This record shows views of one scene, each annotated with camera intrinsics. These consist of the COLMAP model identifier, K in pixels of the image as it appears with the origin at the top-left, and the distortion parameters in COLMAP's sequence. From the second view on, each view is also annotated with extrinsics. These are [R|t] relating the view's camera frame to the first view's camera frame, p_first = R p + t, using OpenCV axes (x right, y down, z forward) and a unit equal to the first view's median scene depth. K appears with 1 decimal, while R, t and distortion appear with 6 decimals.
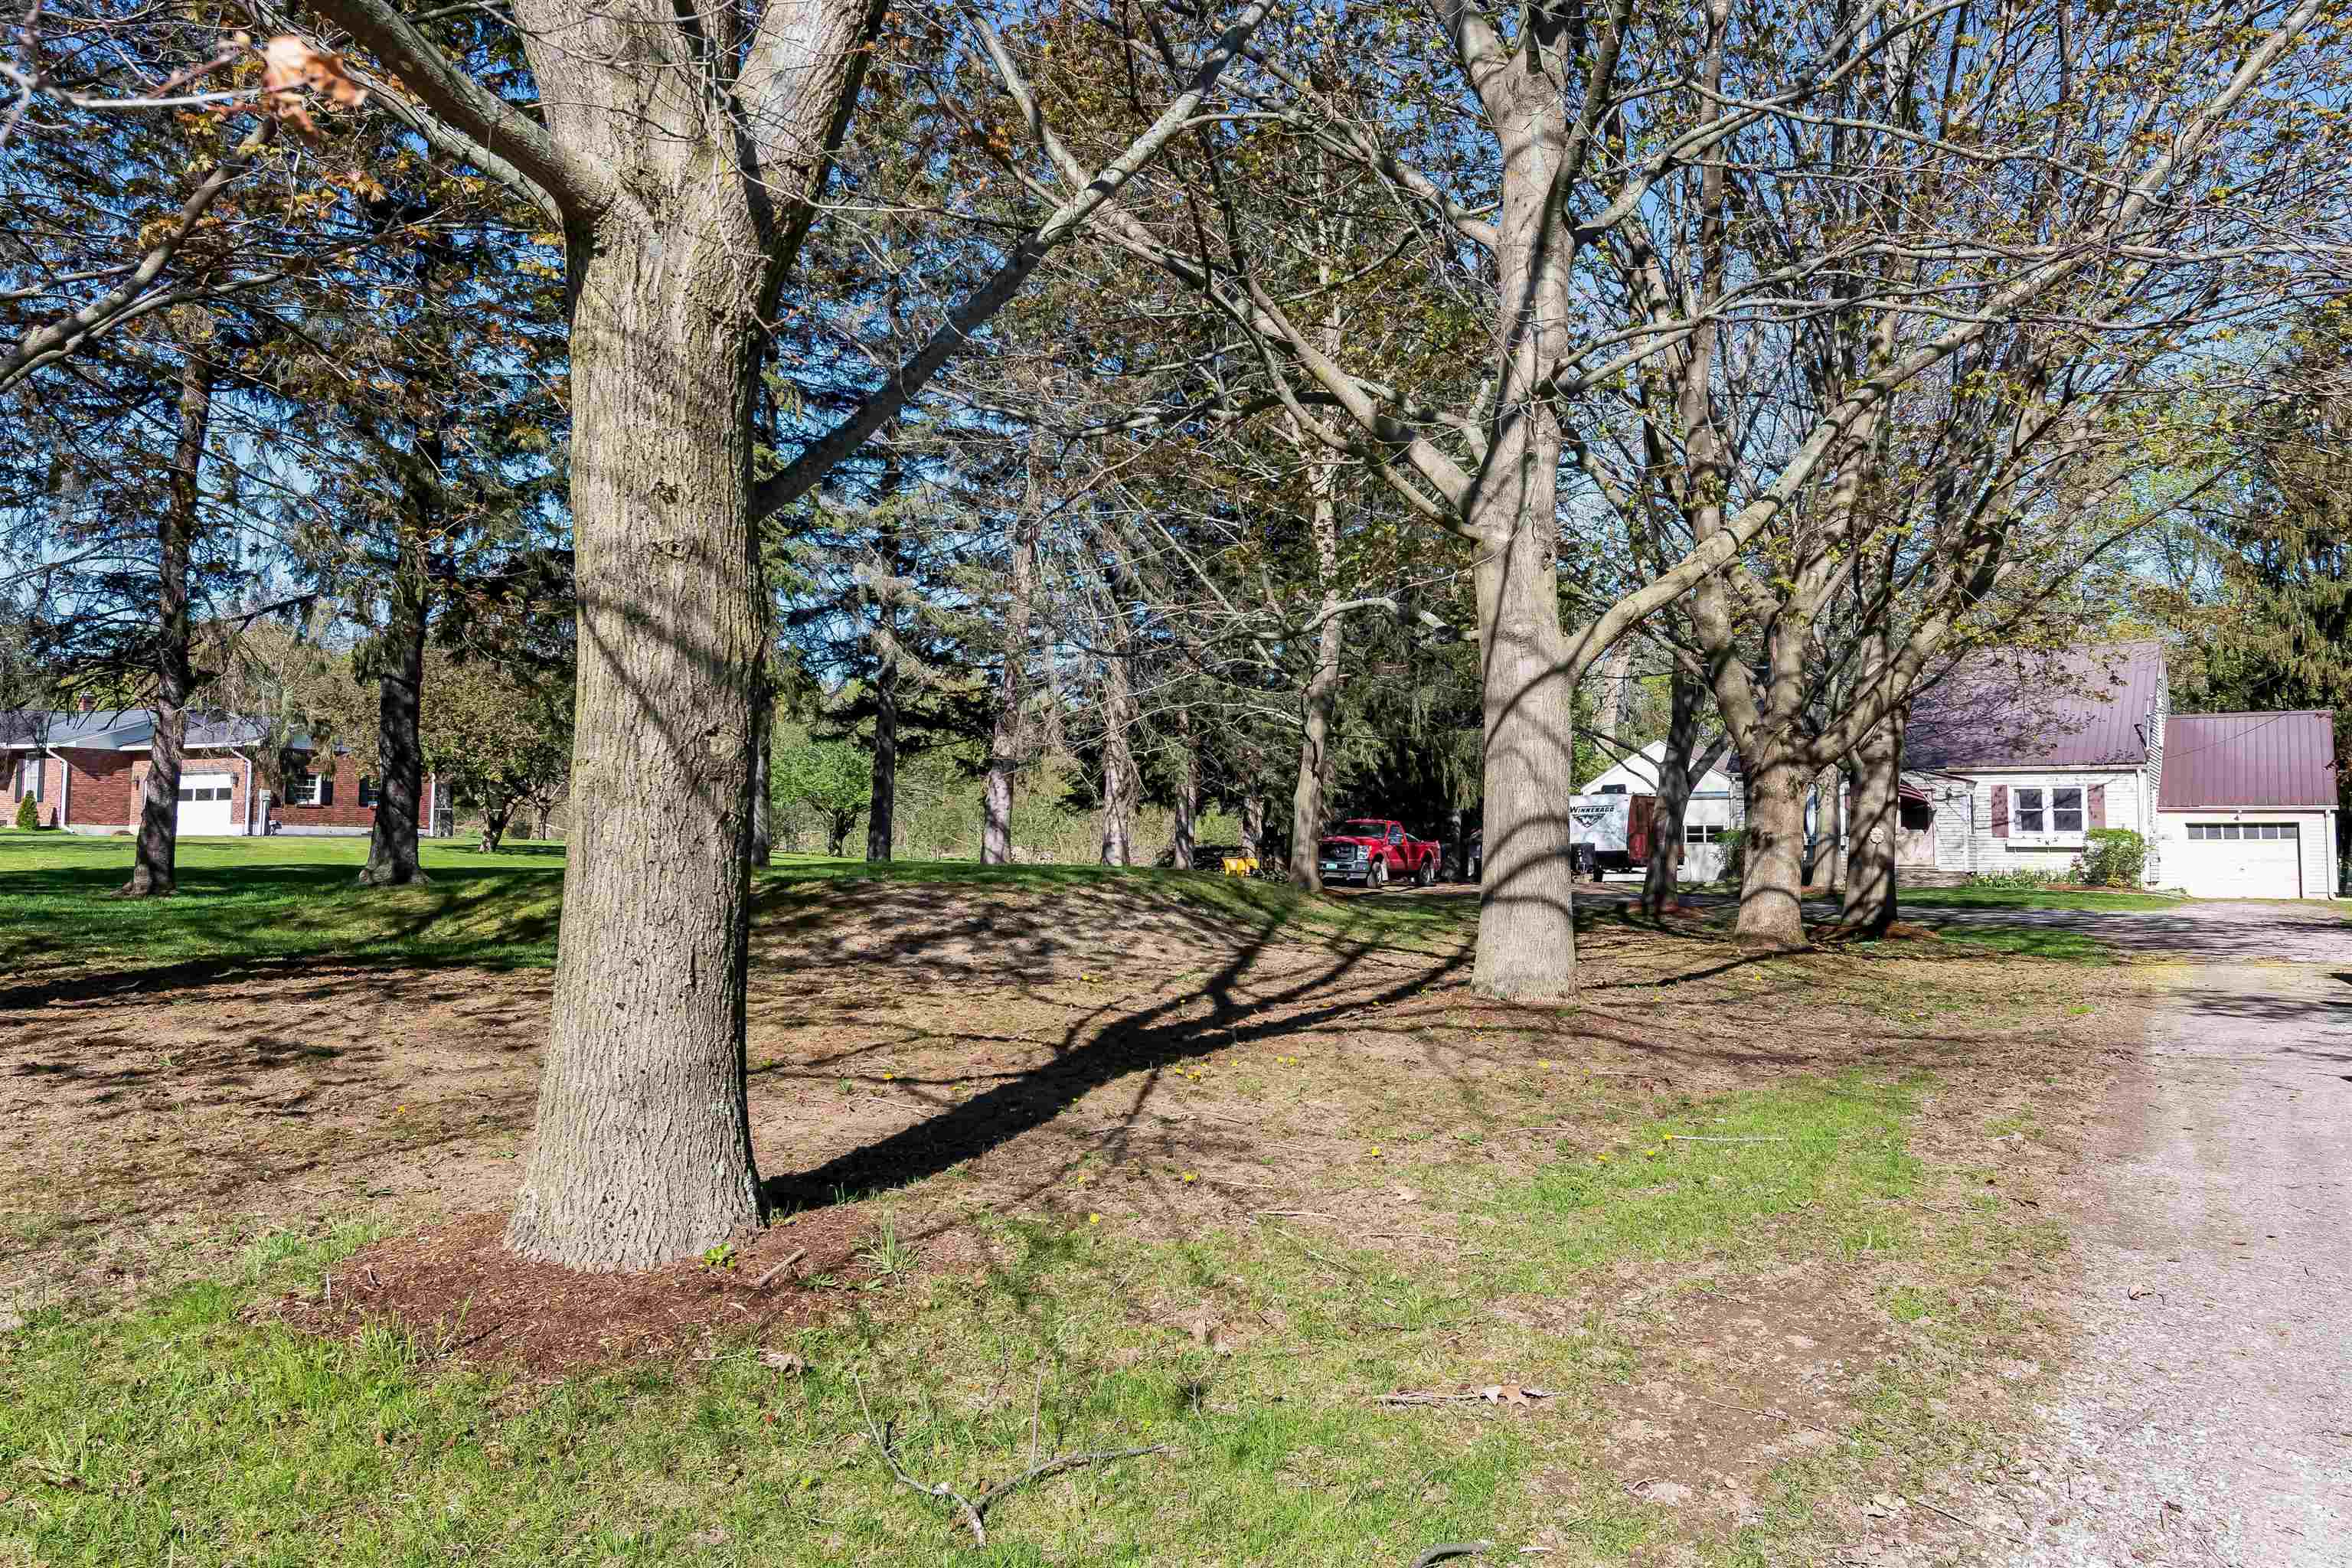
lens RADIAL K [[1755.4, 0, 1119.9], [0, 1755.4, 722.5], [0, 0, 1]] dist [0.026653, -0.003325]
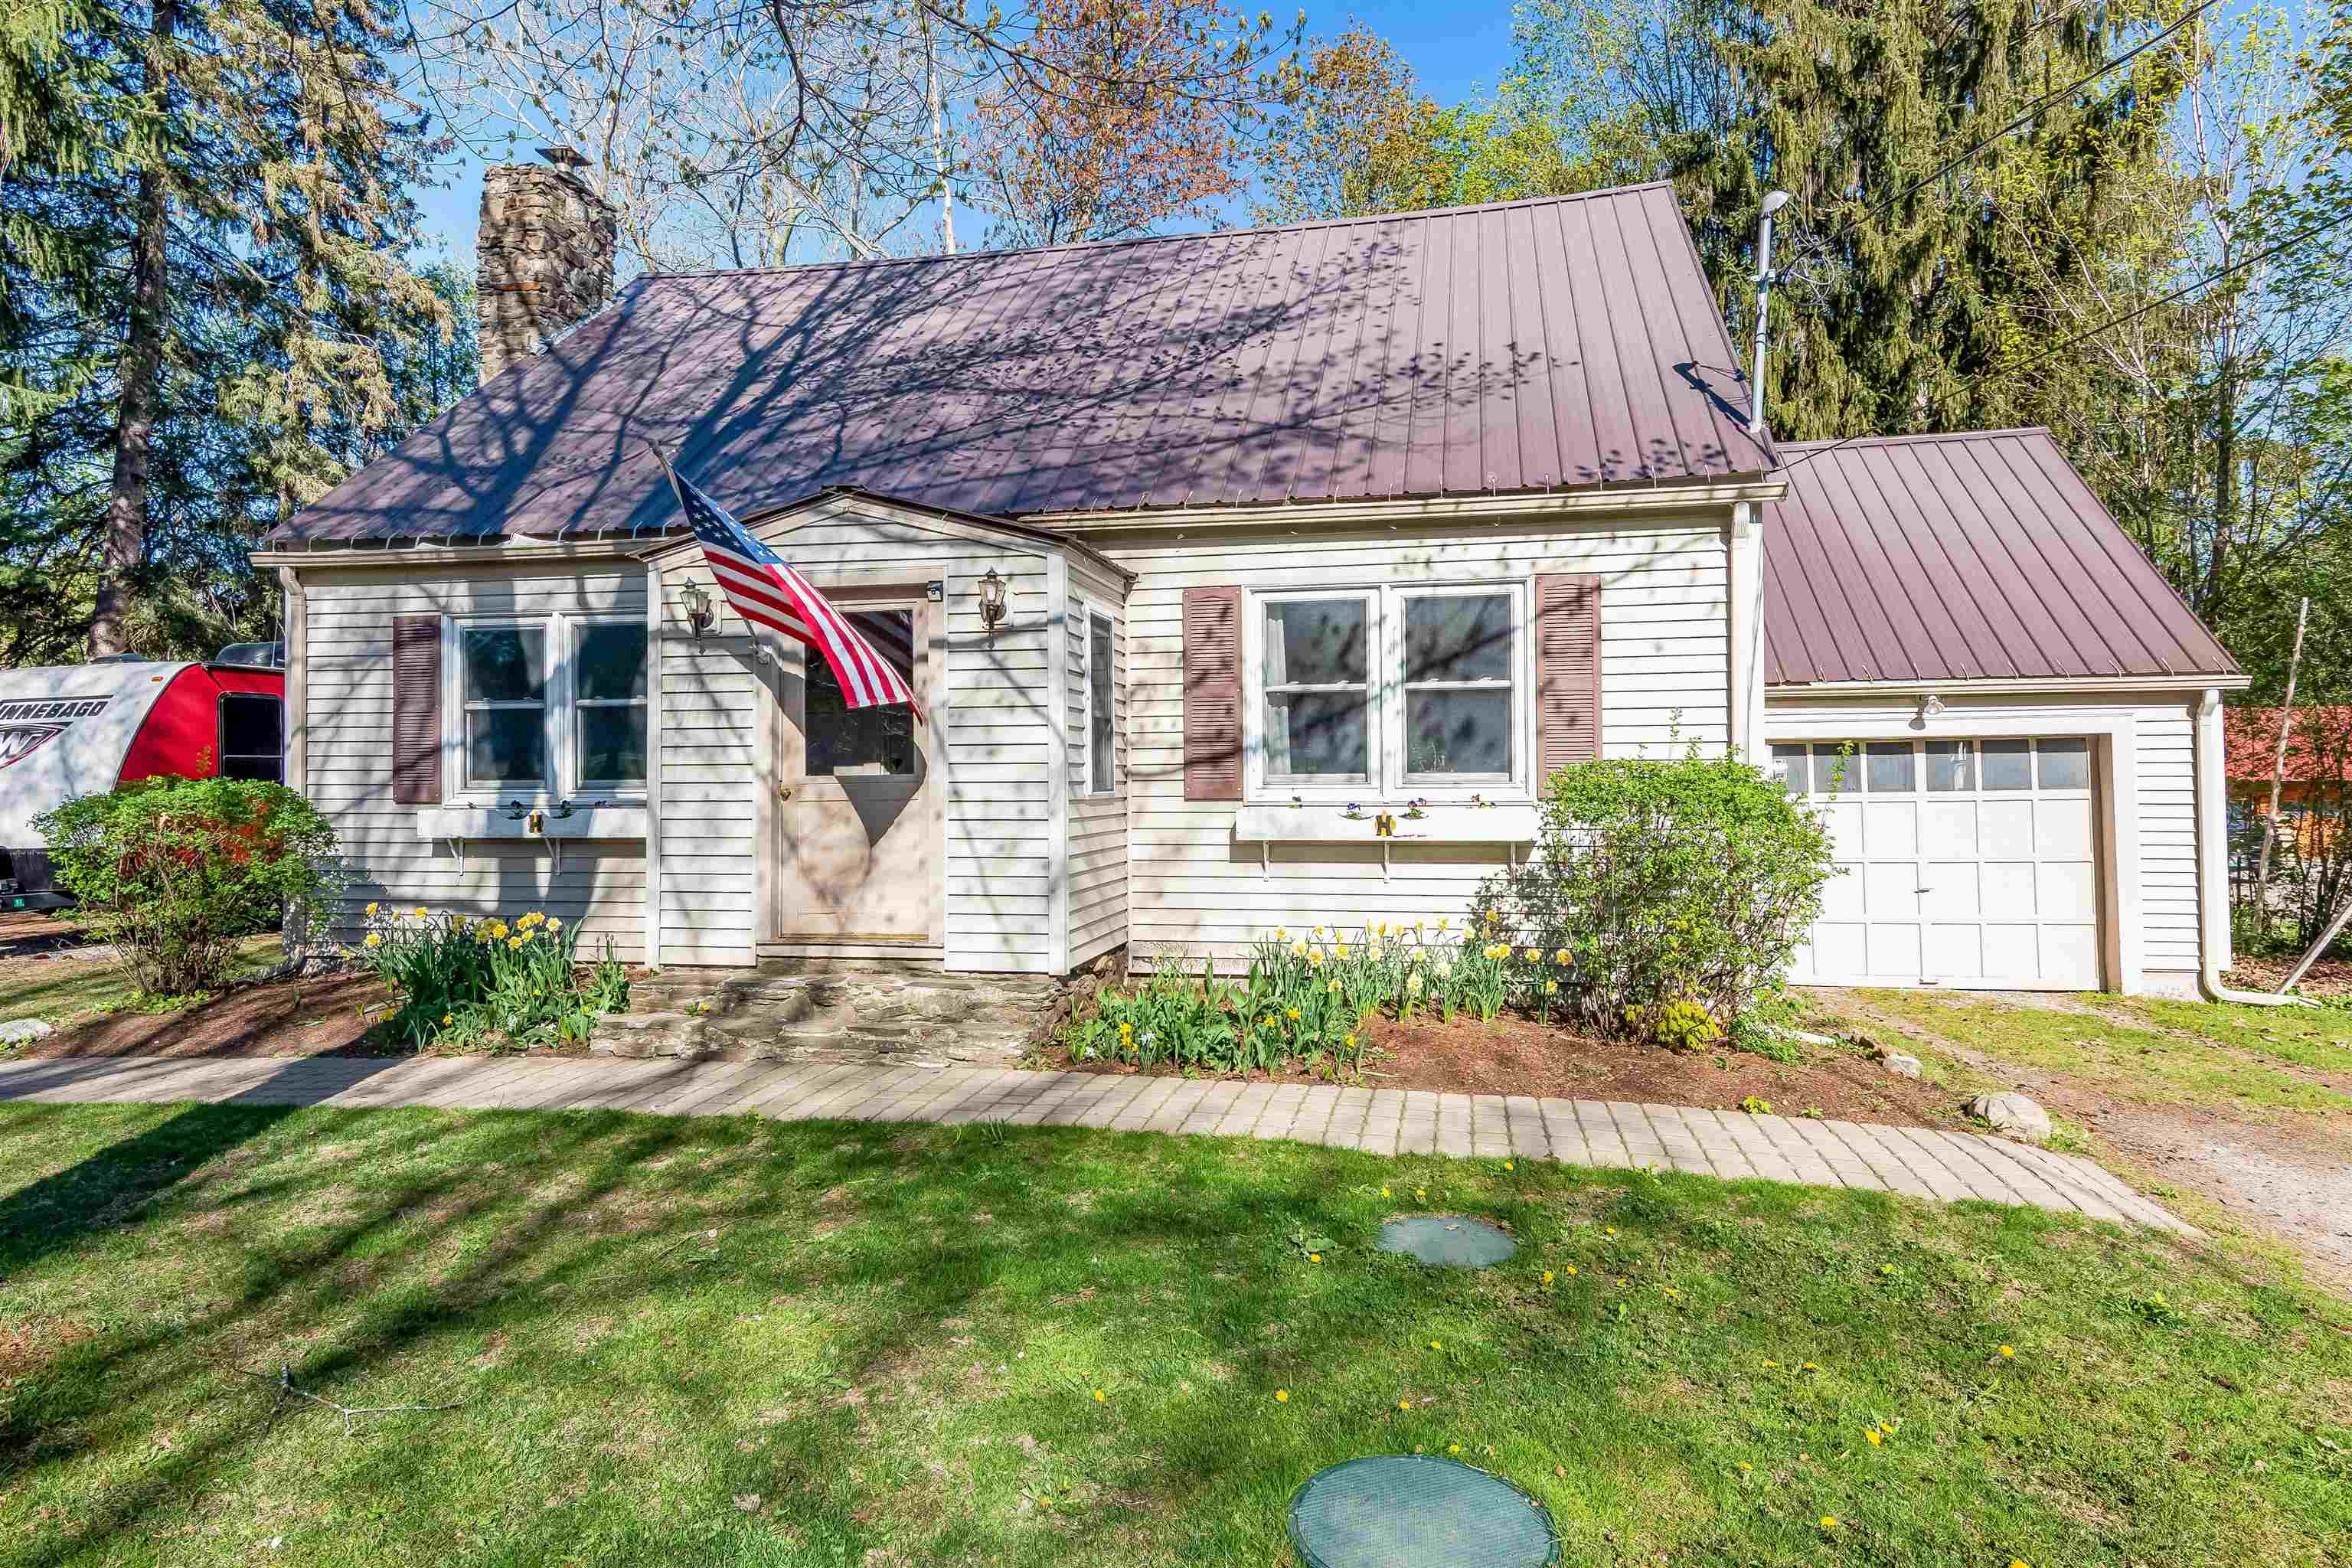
lens RADIAL K [[1343.7, 0, 1193.3], [0, 1343.7, 781.8], [0, 0, 1]] dist [0.032619, -0.007239]
pose [[0.915543, -0.016302, 0.401889, 0.425467], [-0.015445, 0.997016, 0.075628, 0.048447], [-0.401923, -0.075448, 0.912560, 0.840216]]
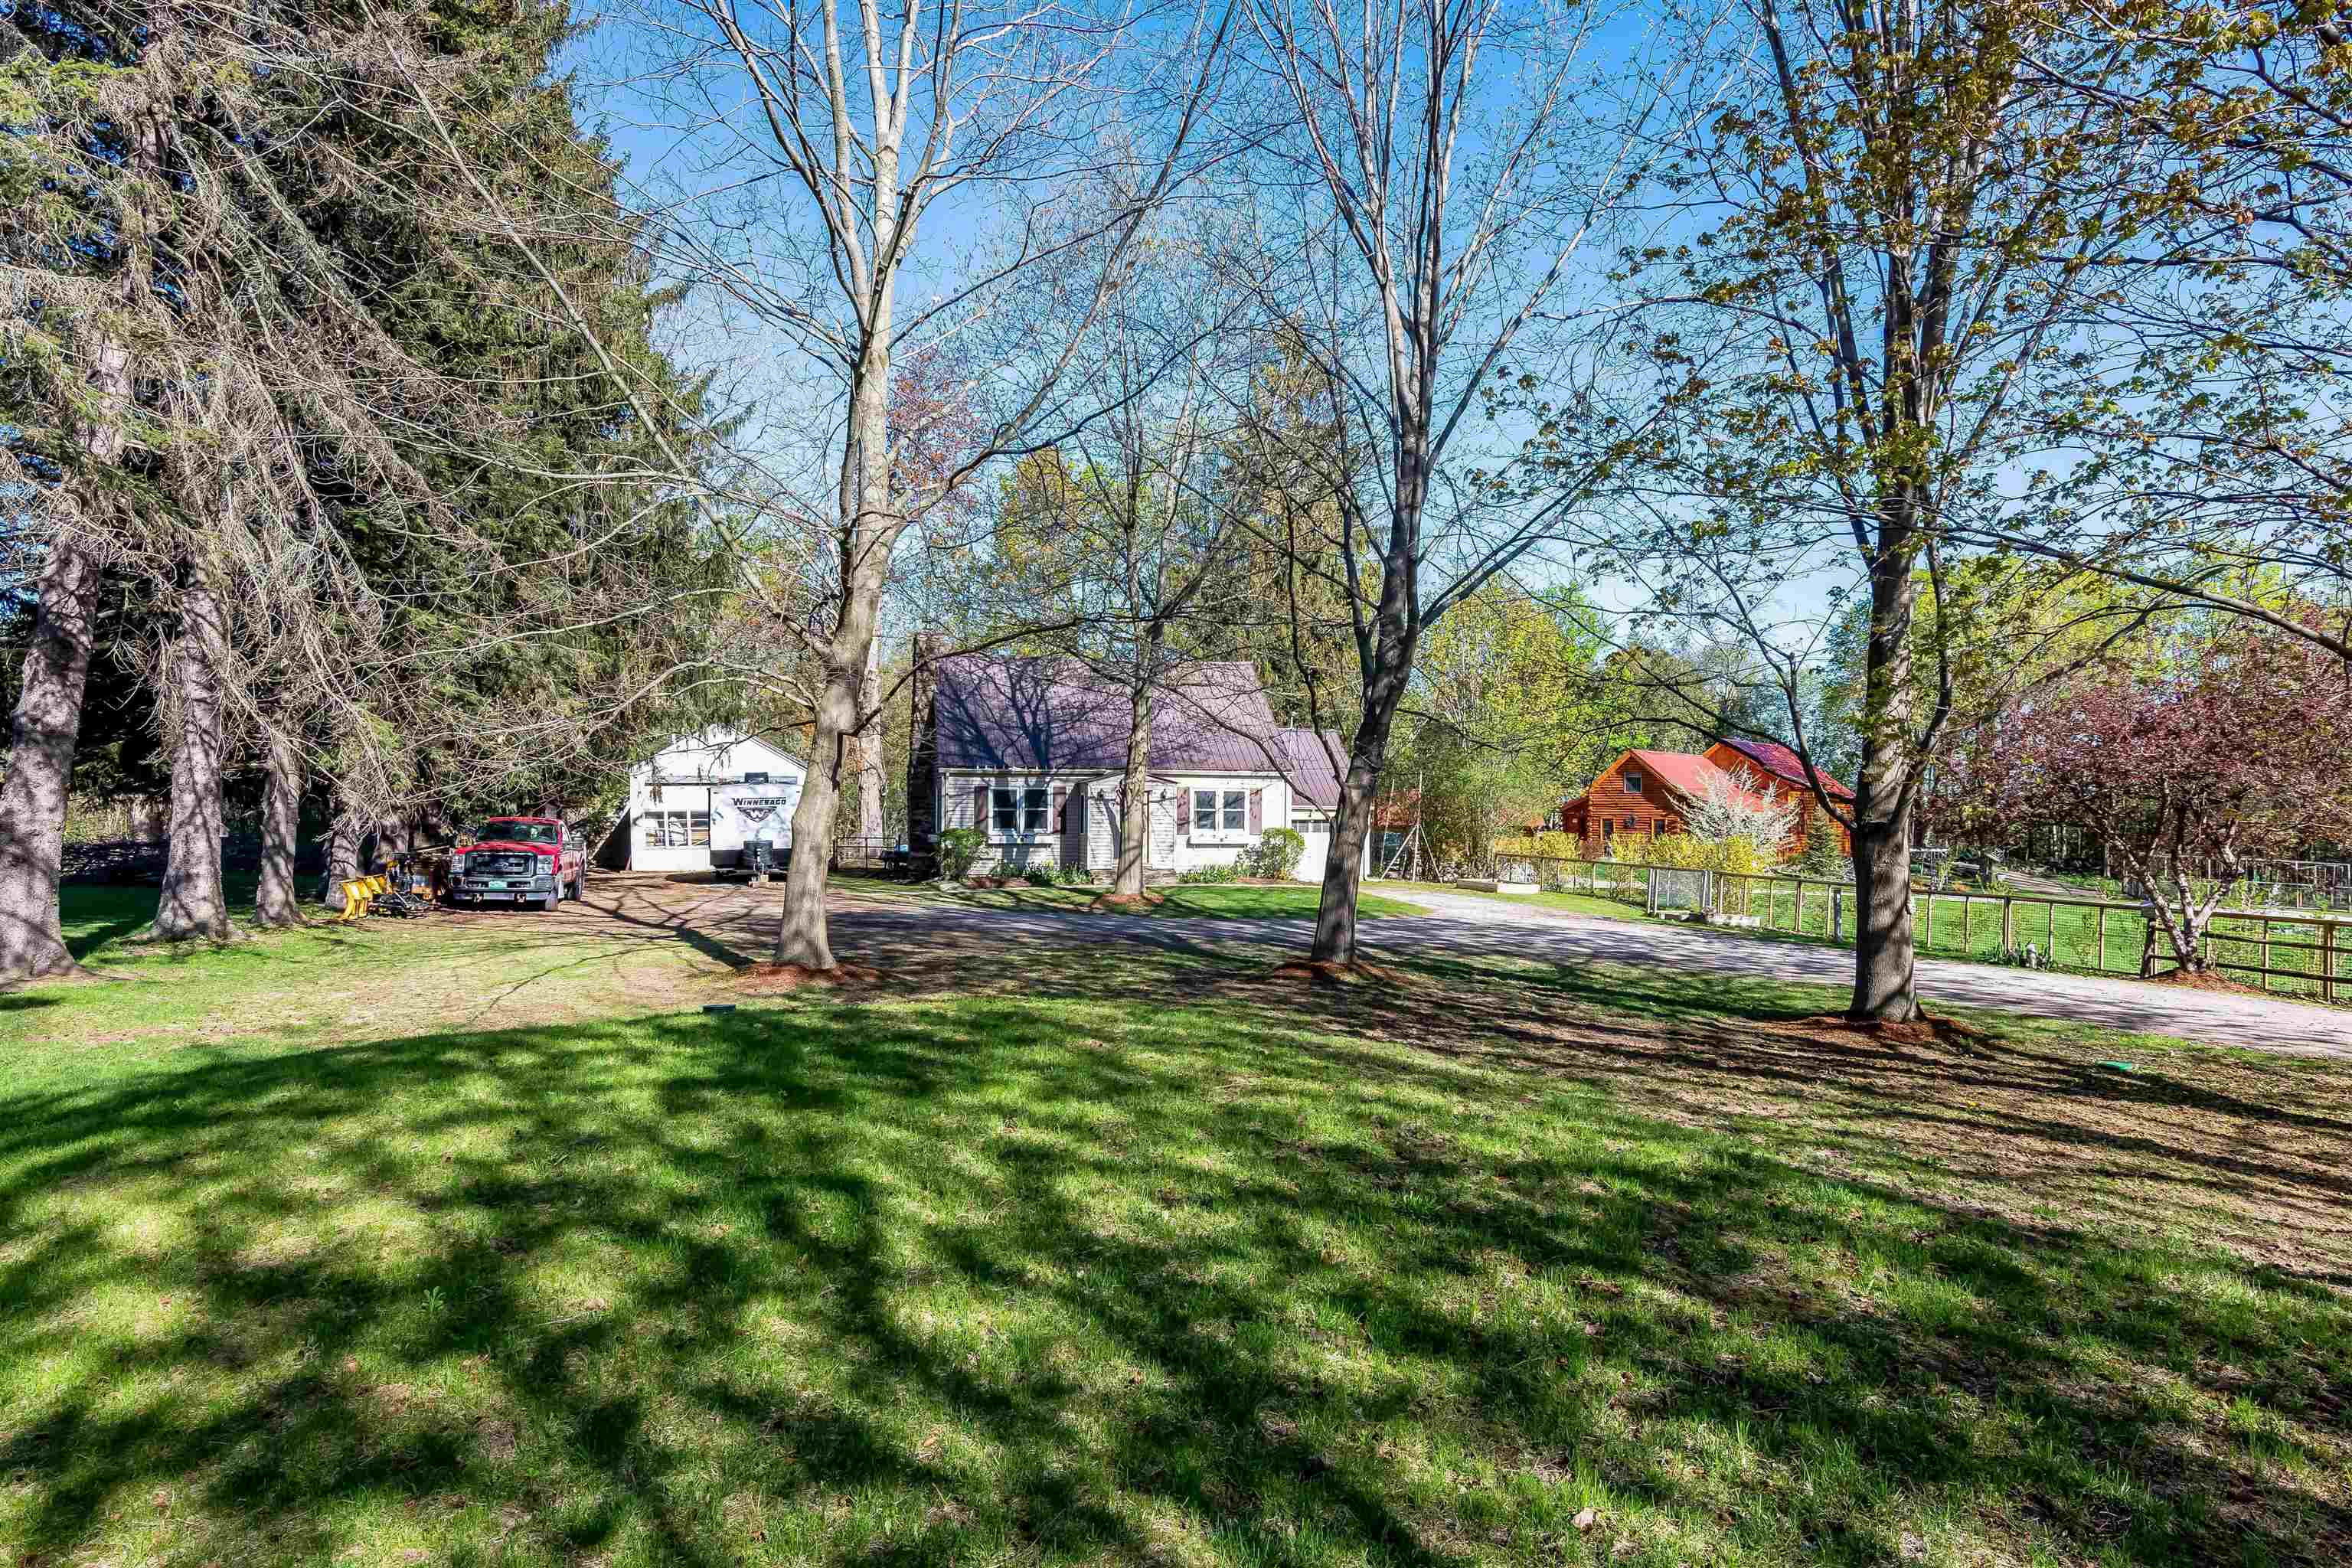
lens RADIAL K [[1343.7, 0, 1182.1], [0, 1343.7, 797.3], [0, 0, 1]] dist [0.032619, -0.007239]
pose [[0.640197, 0.000407, 0.768211, -0.146746], [-0.058034, 0.997168, 0.047835, 0.001737], [-0.766015, -0.075206, 0.638408, 0.472702]]
